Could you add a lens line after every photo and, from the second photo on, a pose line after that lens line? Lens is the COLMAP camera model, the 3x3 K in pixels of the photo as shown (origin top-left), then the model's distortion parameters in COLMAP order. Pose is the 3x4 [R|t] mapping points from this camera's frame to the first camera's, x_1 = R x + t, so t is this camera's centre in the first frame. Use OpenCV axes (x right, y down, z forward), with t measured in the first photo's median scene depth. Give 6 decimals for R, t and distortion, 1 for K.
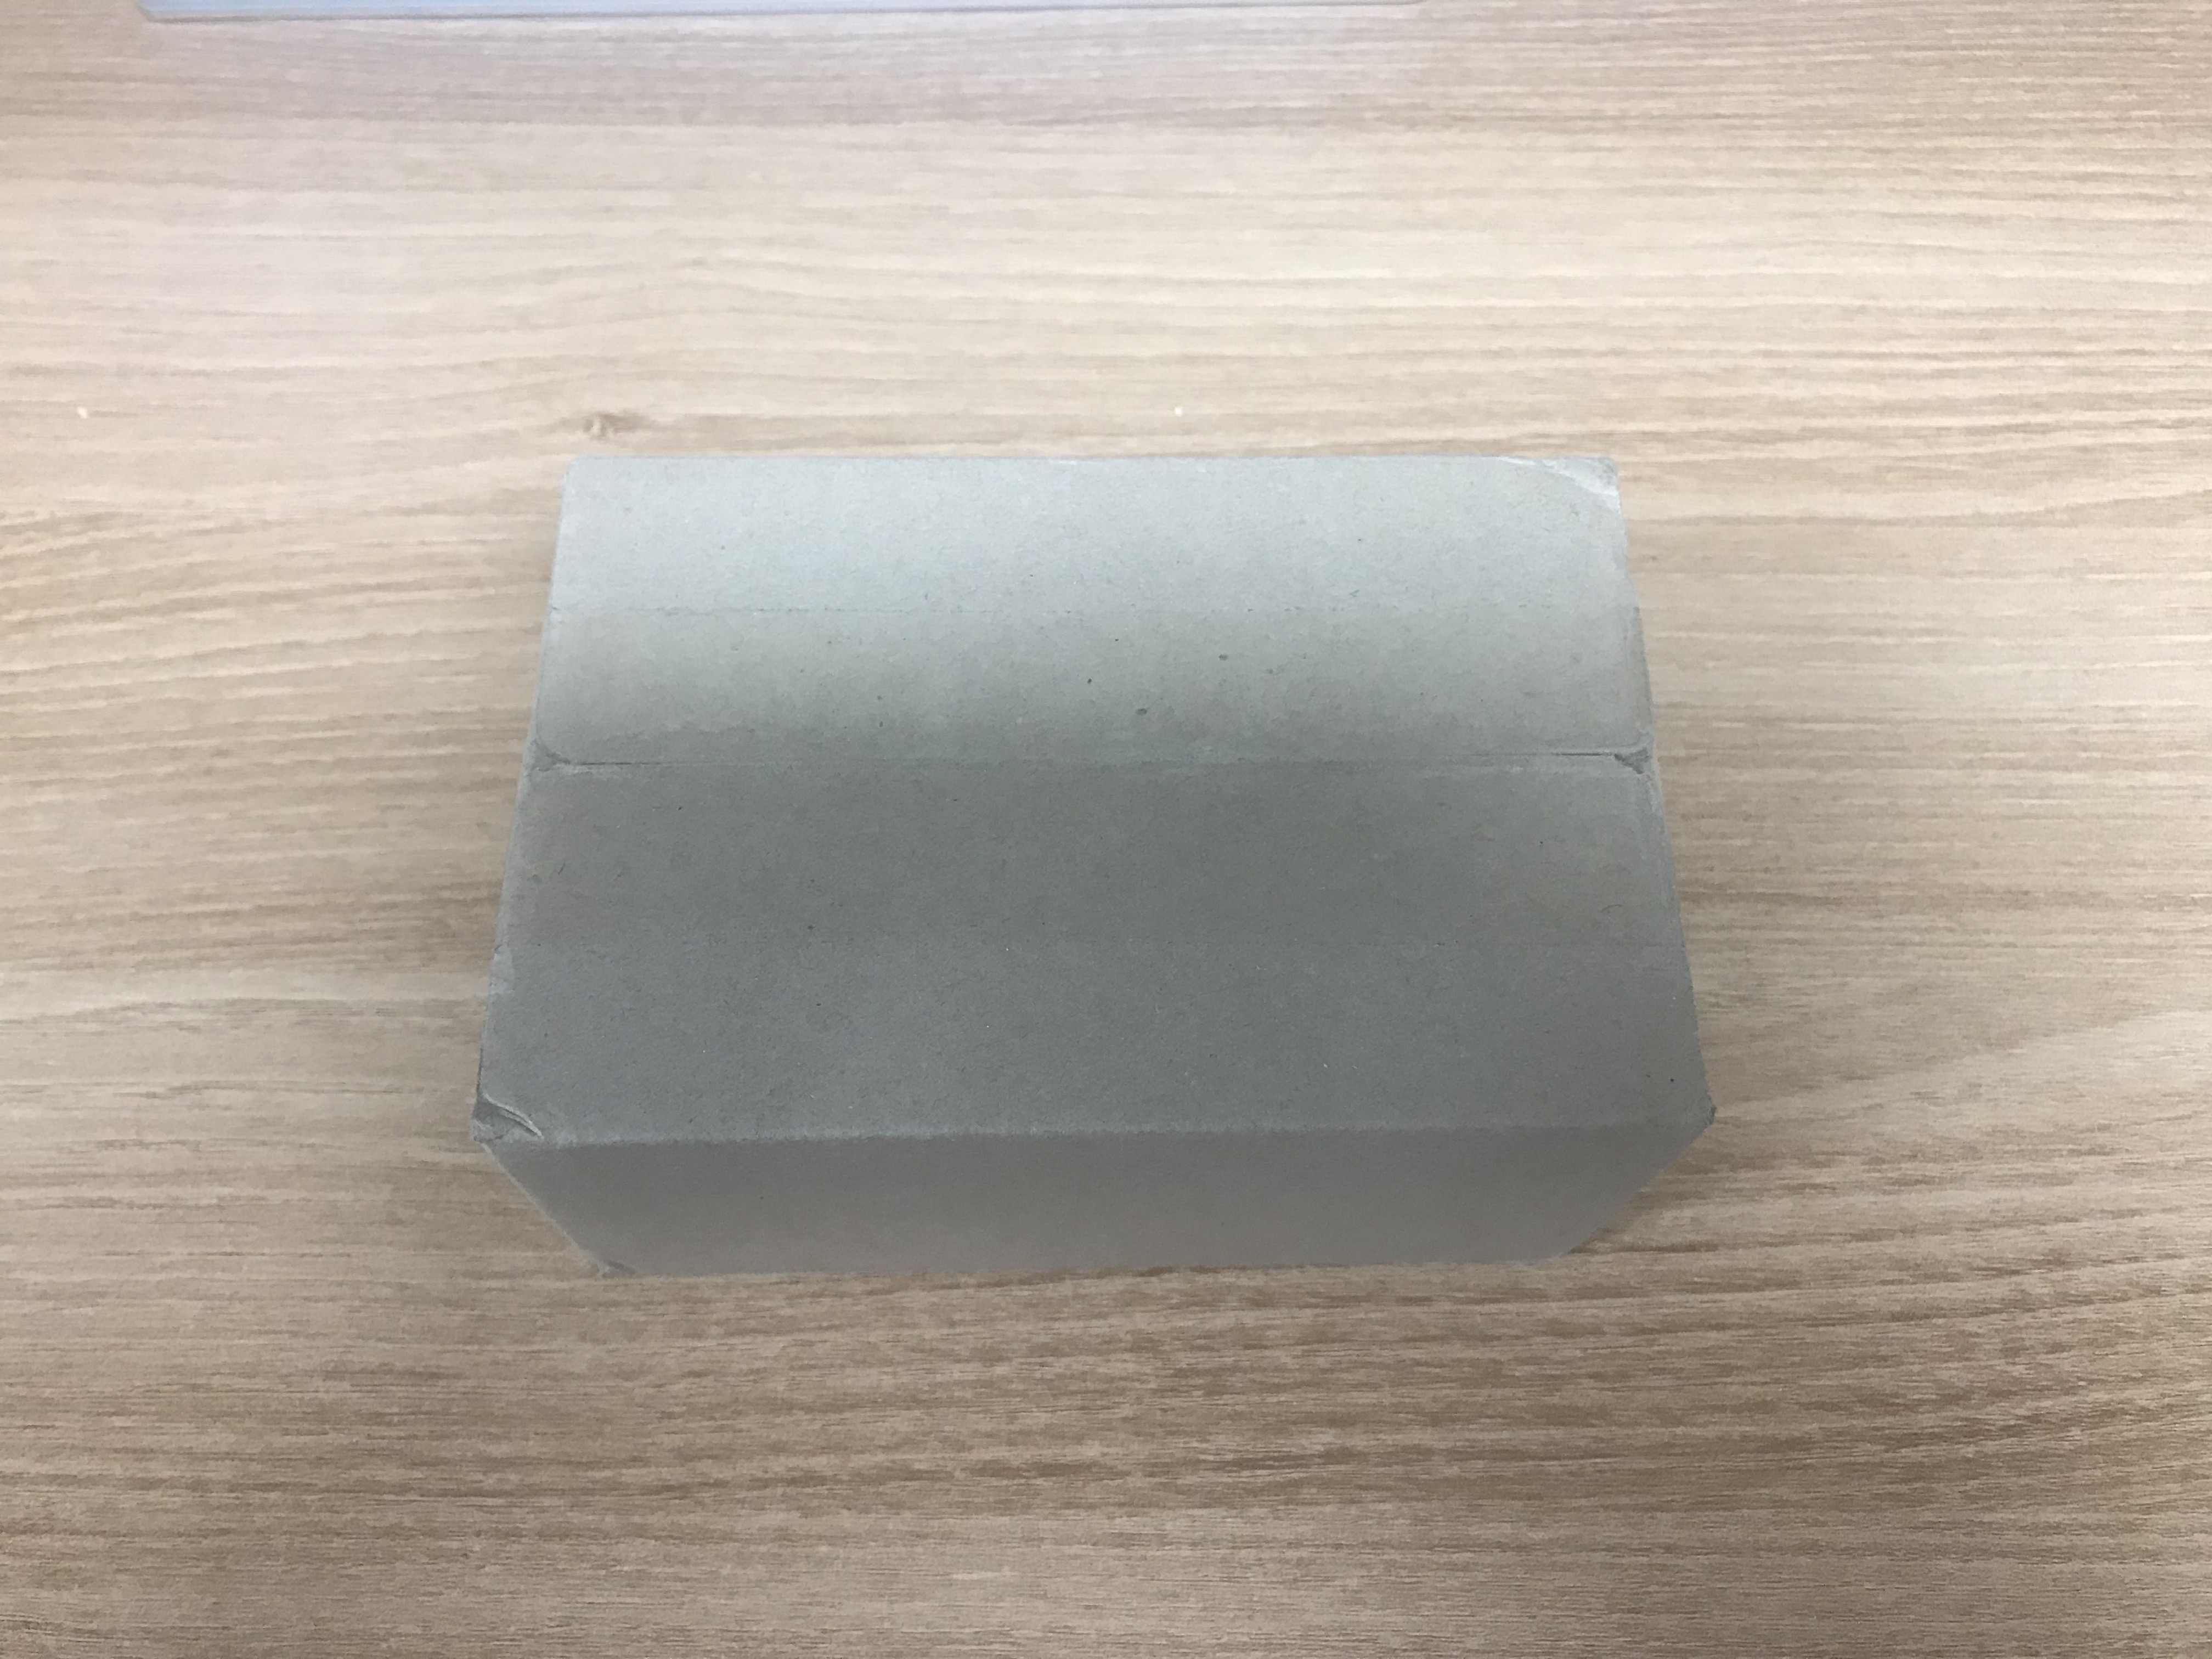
lens RADIAL K [[1813.7, 0, 1089.1], [0, 1813.7, 838.4], [0, 0, 1]] dist [-0.014111, 0.020904]
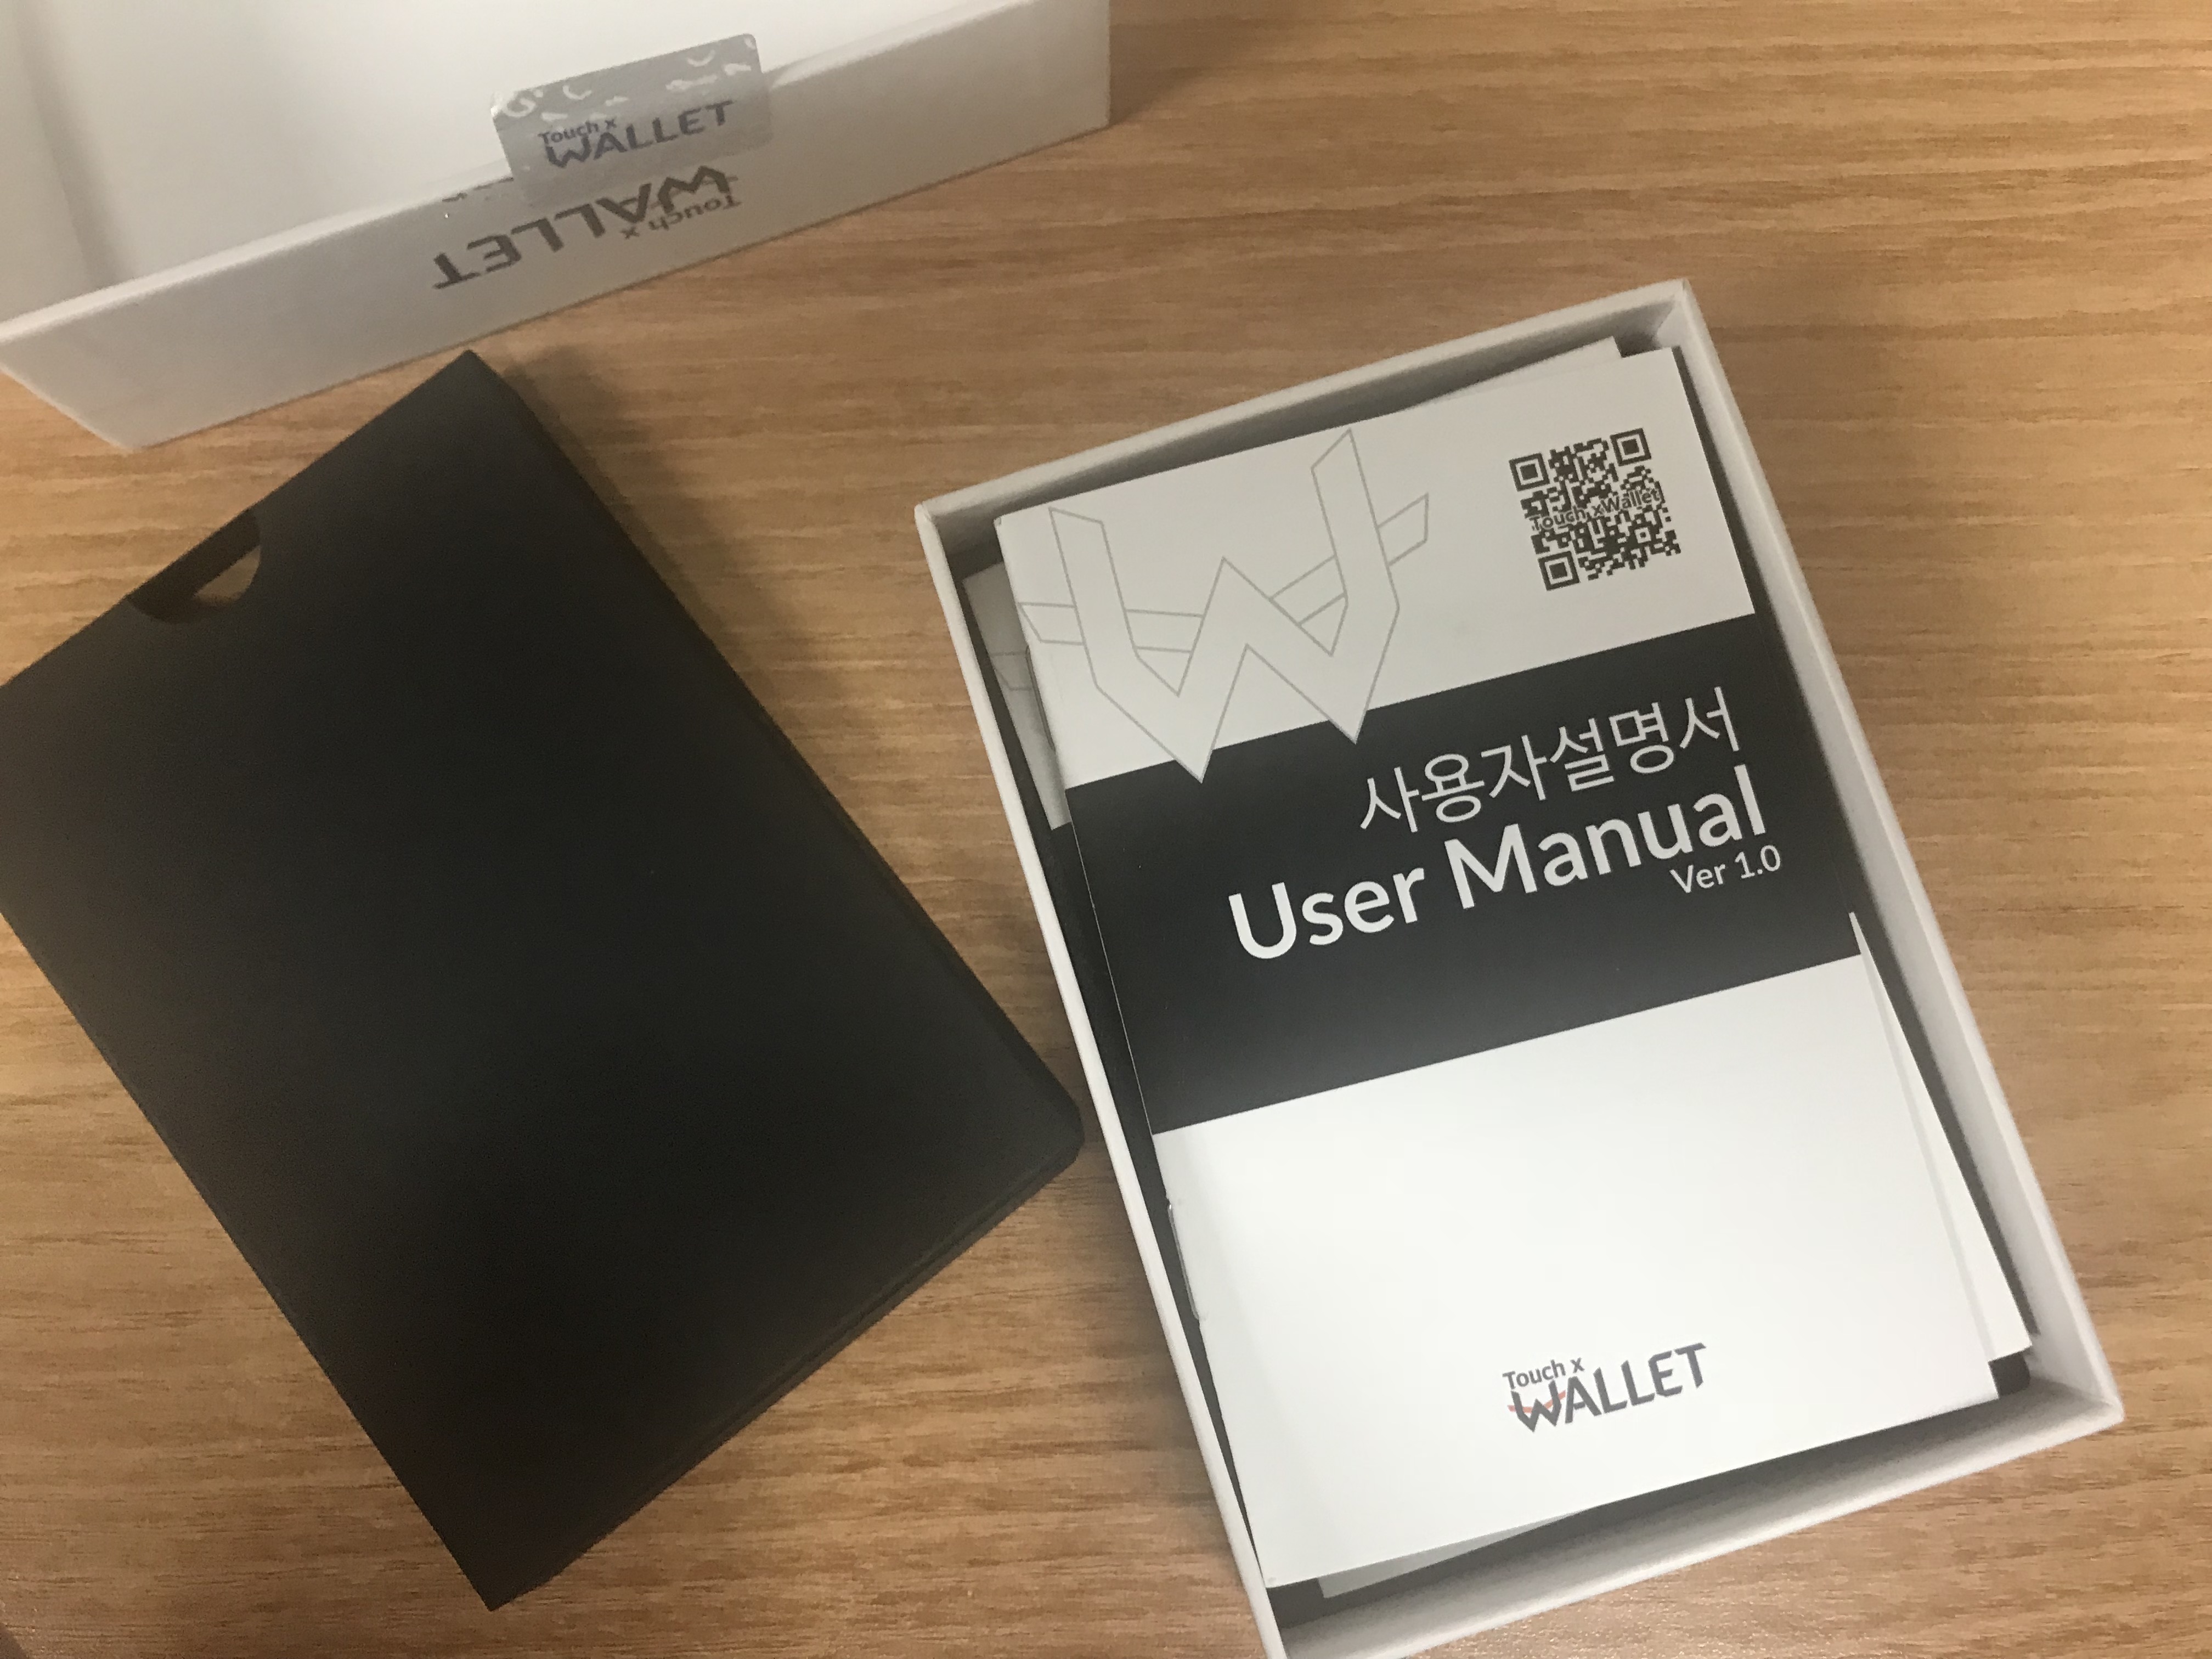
lens RADIAL K [[1813.7, 0, 1089.1], [0, 1813.7, 838.4], [0, 0, 1]] dist [-0.014111, 0.020904]
pose [[0.999713, -0.015127, -0.018572, 0.142282], [0.019704, 0.960226, 0.278528, -0.212855], [0.013620, -0.278814, 0.960249, 0.310919]]
